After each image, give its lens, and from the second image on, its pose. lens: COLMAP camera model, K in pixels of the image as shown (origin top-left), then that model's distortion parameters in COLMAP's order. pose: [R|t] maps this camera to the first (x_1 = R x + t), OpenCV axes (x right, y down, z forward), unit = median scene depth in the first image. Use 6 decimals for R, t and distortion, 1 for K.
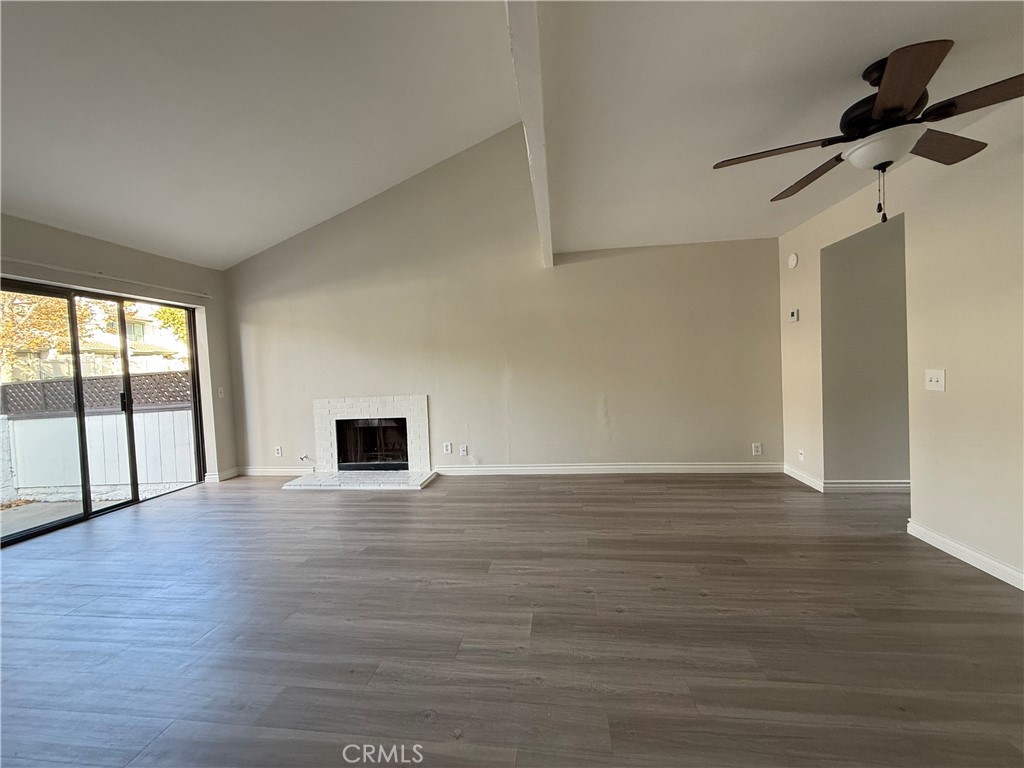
lens RADIAL K [[407.4, 0, 511.2], [0, 407.4, 382.9], [0, 0, 1]] dist [-0.001497, 0.000168]
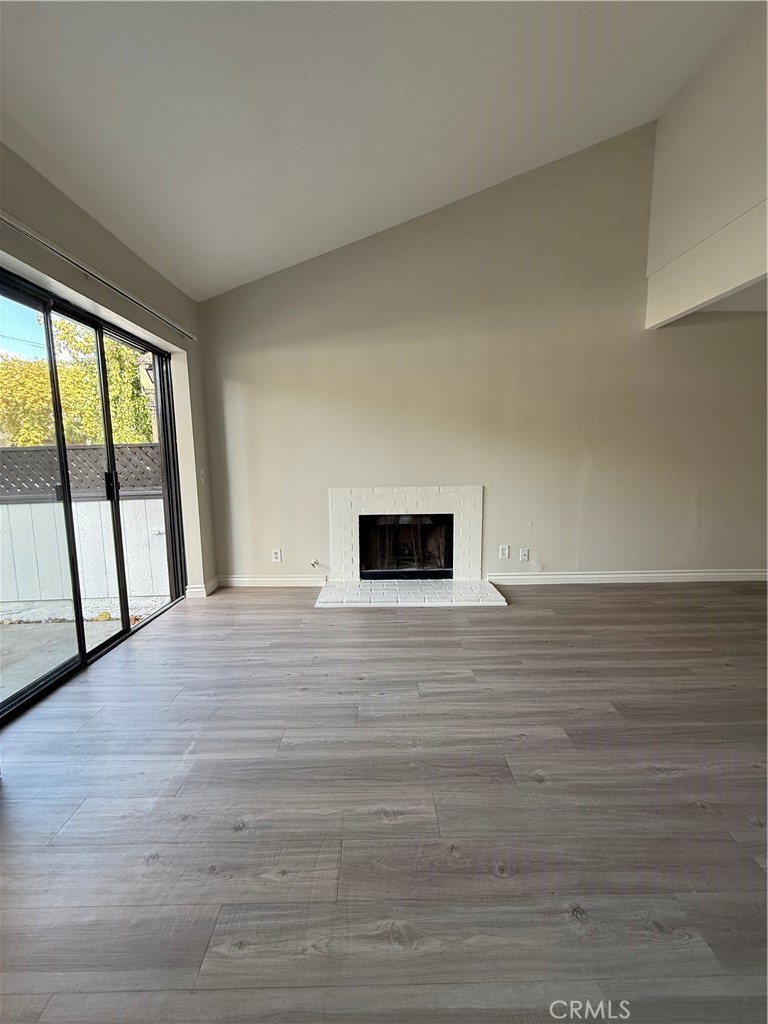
lens RADIAL K [[407.4, 0, 384.6], [0, 407.4, 511.1], [0, 0, 1]] dist [-0.001497, 0.000168]
pose [[0.990020, 0.014649, 0.140166, -0.509061], [-0.026863, 0.995963, 0.085647, 0.016070], [-0.138345, -0.088558, 0.986417, 0.241429]]
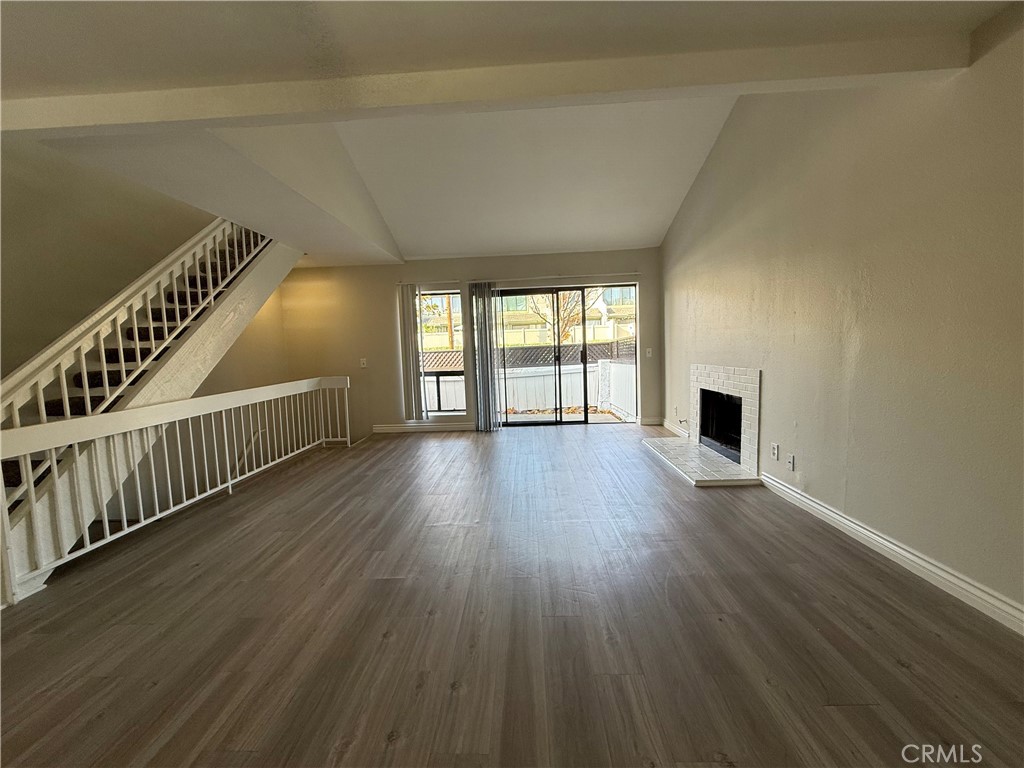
lens RADIAL K [[407.4, 0, 511.2], [0, 407.4, 382.9], [0, 0, 1]] dist [-0.001497, 0.000168]
pose [[0.084931, 0.120346, -0.989092, 0.462111], [-0.003090, 0.992706, 0.120521, -0.032713], [0.996382, -0.007179, 0.084683, 0.511643]]
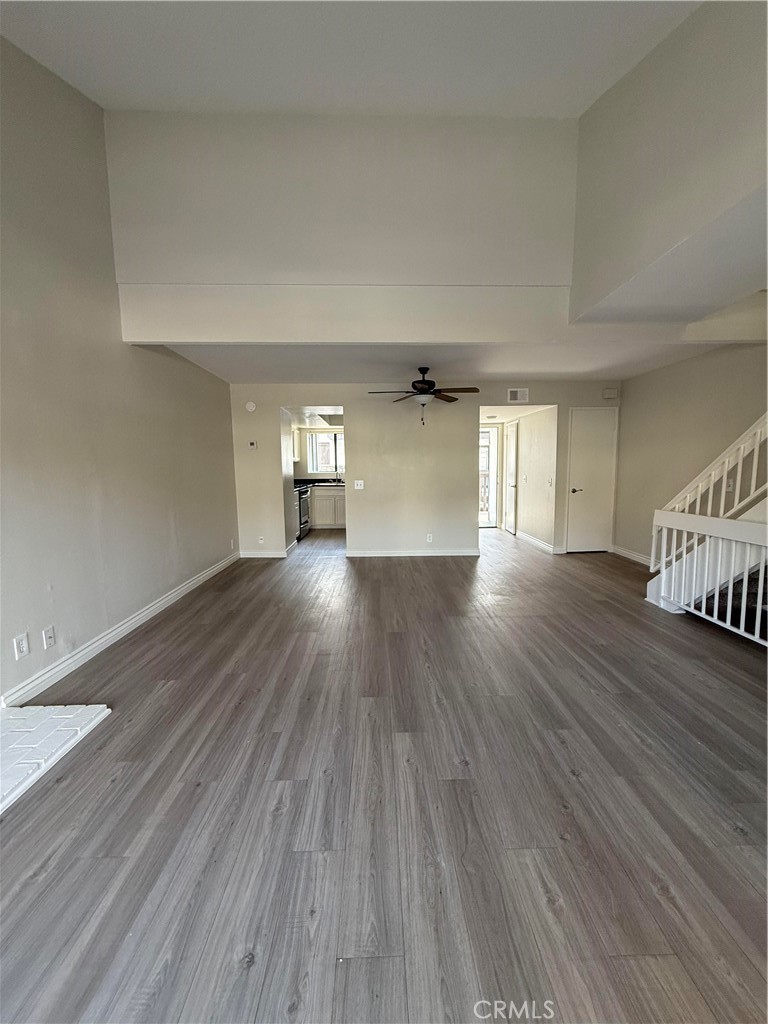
lens RADIAL K [[408.0, 0, 384.9], [0, 408.0, 510.0], [0, 0, 1]] dist [-0.000412, -0.000326]
pose [[-0.141867, -0.063665, 0.987836, -0.687137], [0.052641, 0.996032, 0.071753, -0.012871], [-0.988485, 0.062180, -0.137953, 0.633817]]
